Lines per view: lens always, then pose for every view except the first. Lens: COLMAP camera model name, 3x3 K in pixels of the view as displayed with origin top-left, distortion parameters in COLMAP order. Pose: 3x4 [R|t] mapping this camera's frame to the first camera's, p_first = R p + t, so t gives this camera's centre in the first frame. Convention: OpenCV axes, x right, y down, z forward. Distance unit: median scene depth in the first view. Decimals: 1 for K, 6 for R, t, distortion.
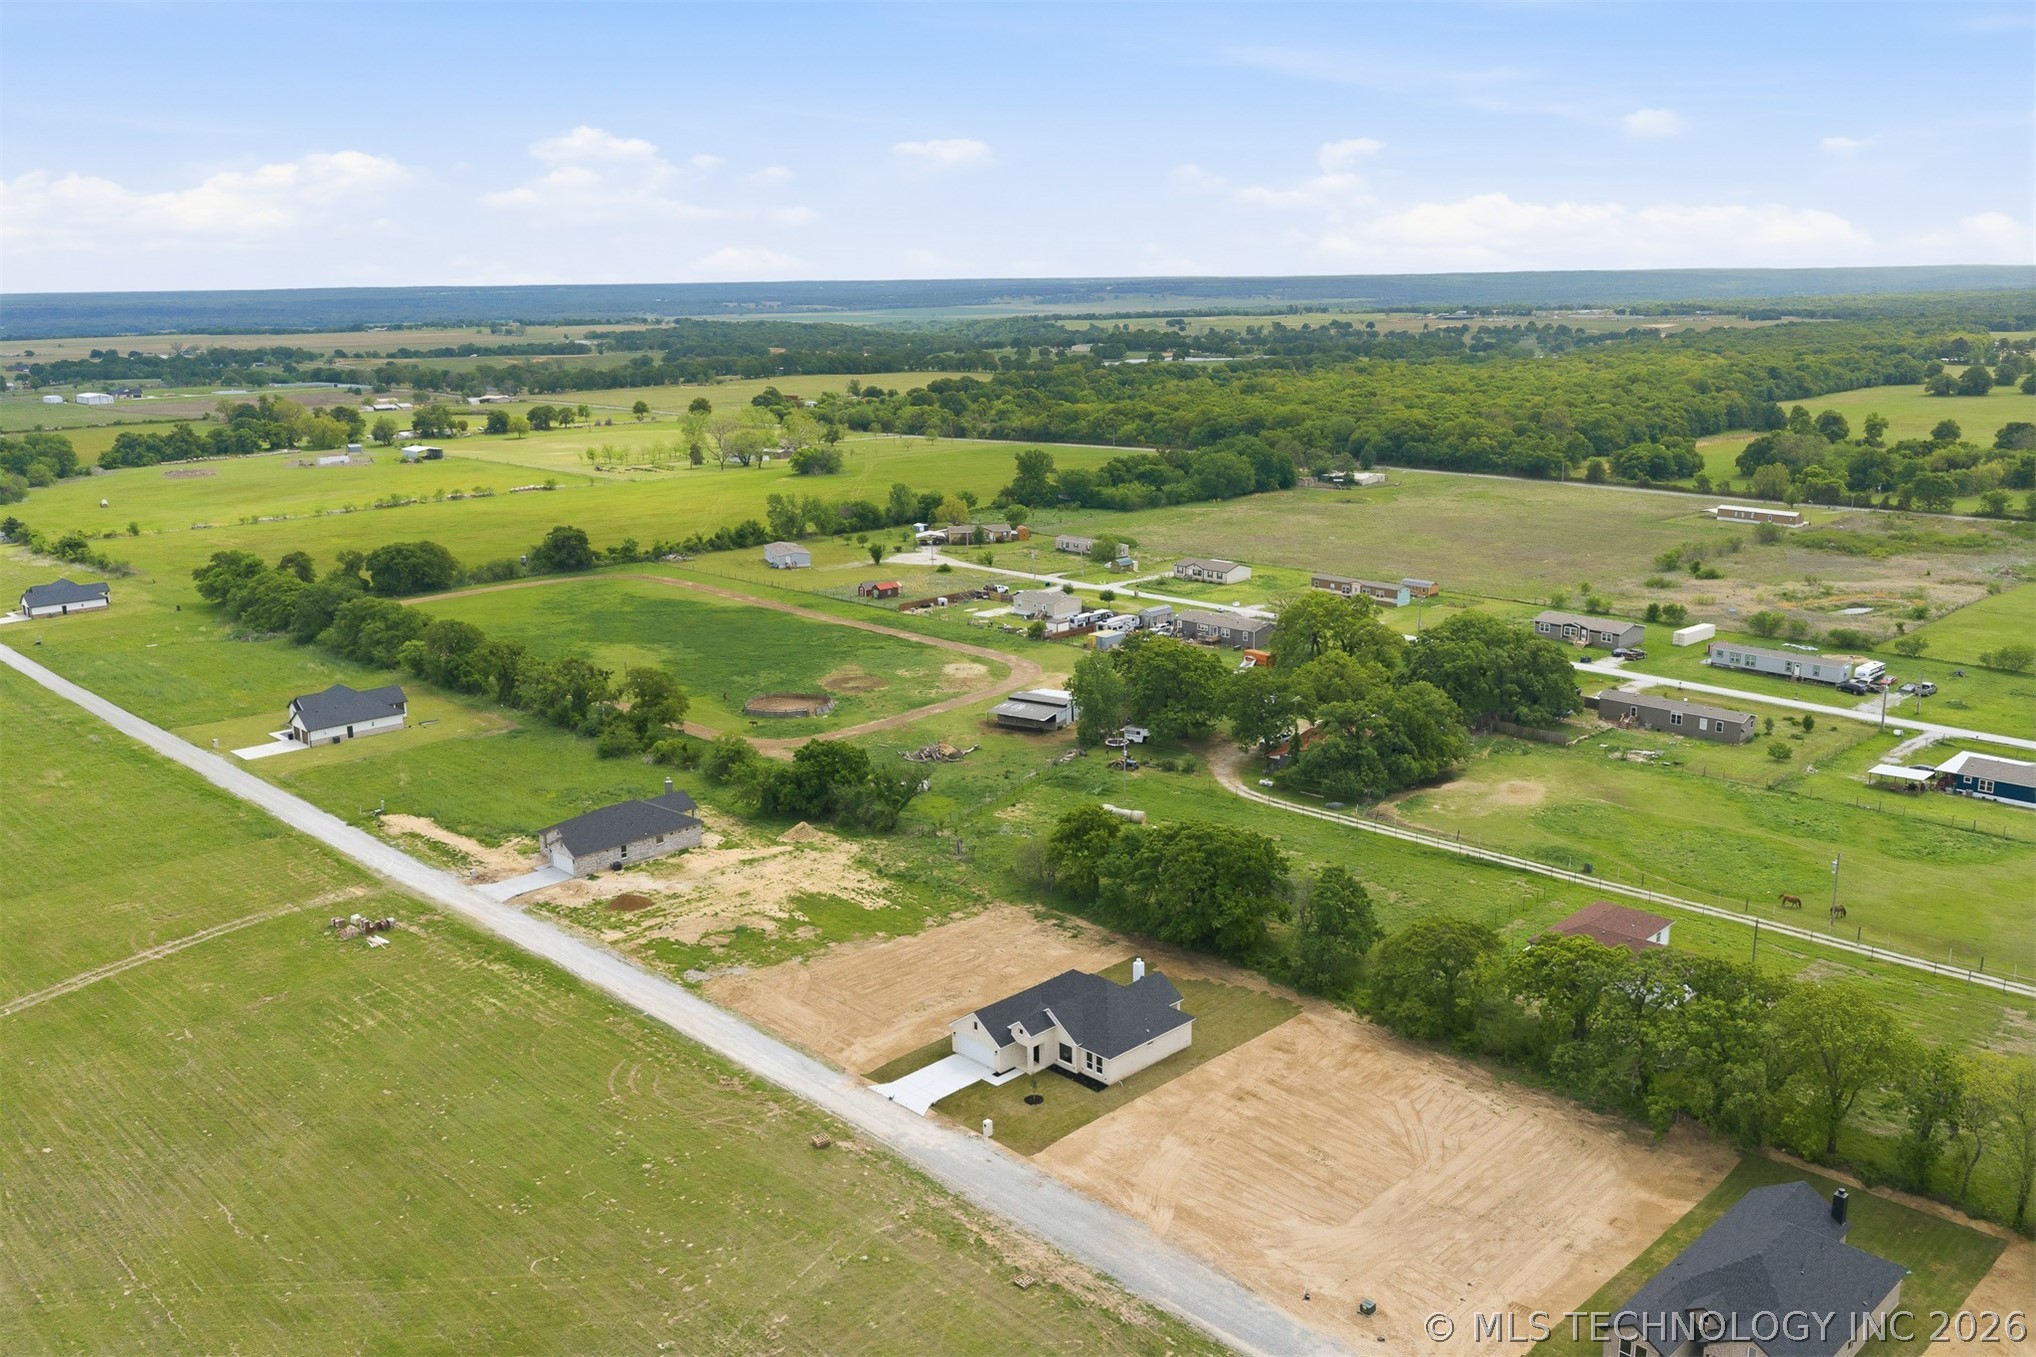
lens RADIAL K [[1678.9, 0, 1028.2], [0, 1678.9, 669.8], [0, 0, 1]] dist [0.020228, -0.010171]
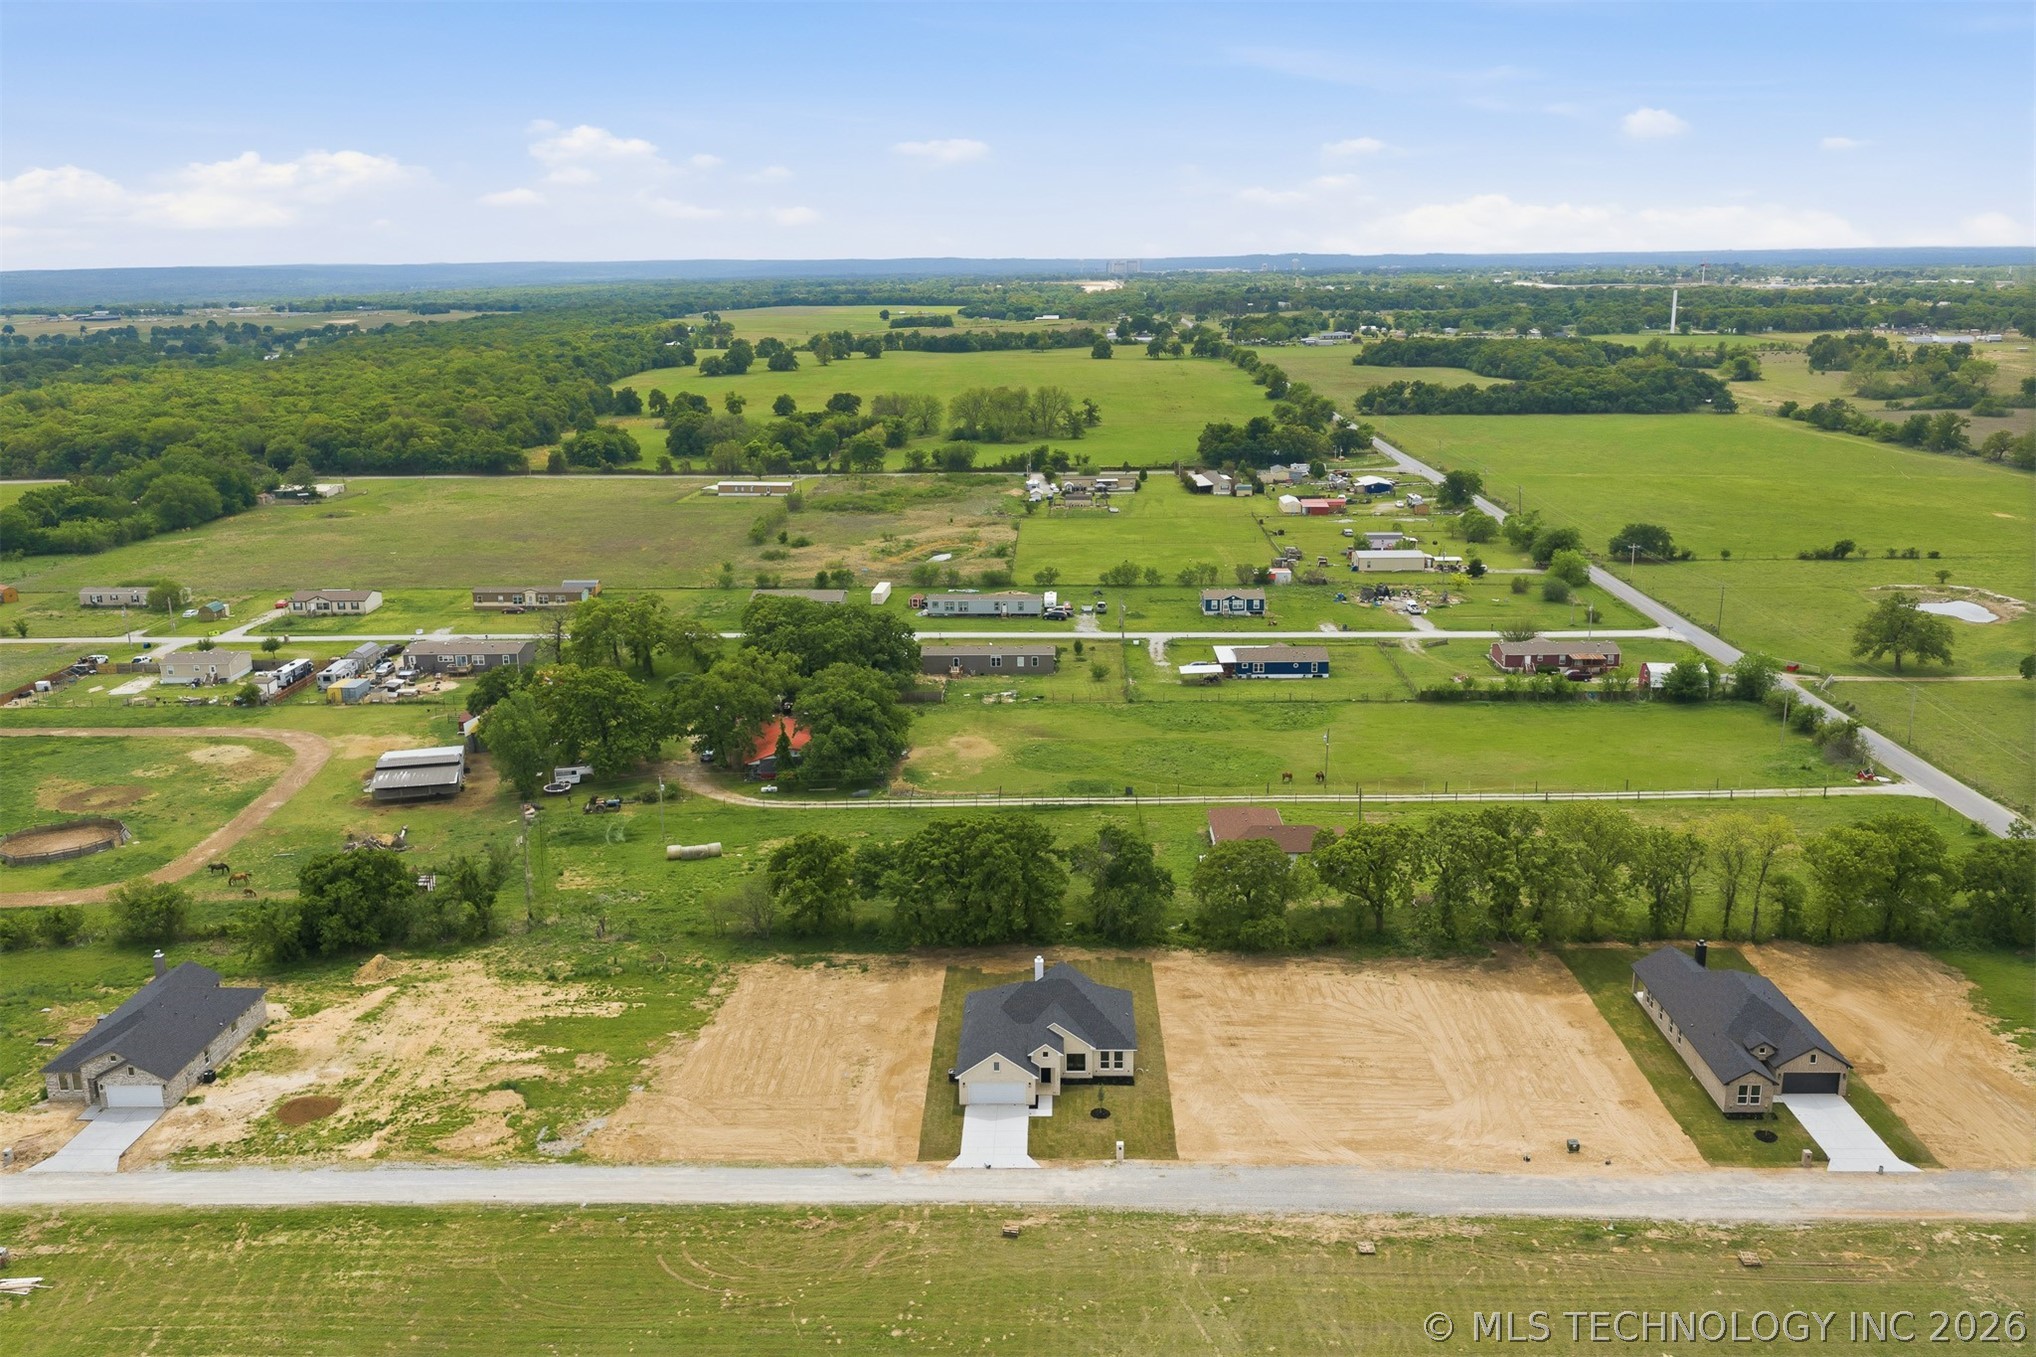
lens RADIAL K [[1652.5, 0, 1039.7], [0, 1652.5, 674.0], [0, 0, 1]] dist [0.005115, -0.011223]
pose [[0.717204, -0.168366, 0.676218, -0.433711], [0.162342, 0.984043, 0.072827, -0.048545], [-0.677690, 0.057547, 0.733093, 0.212532]]
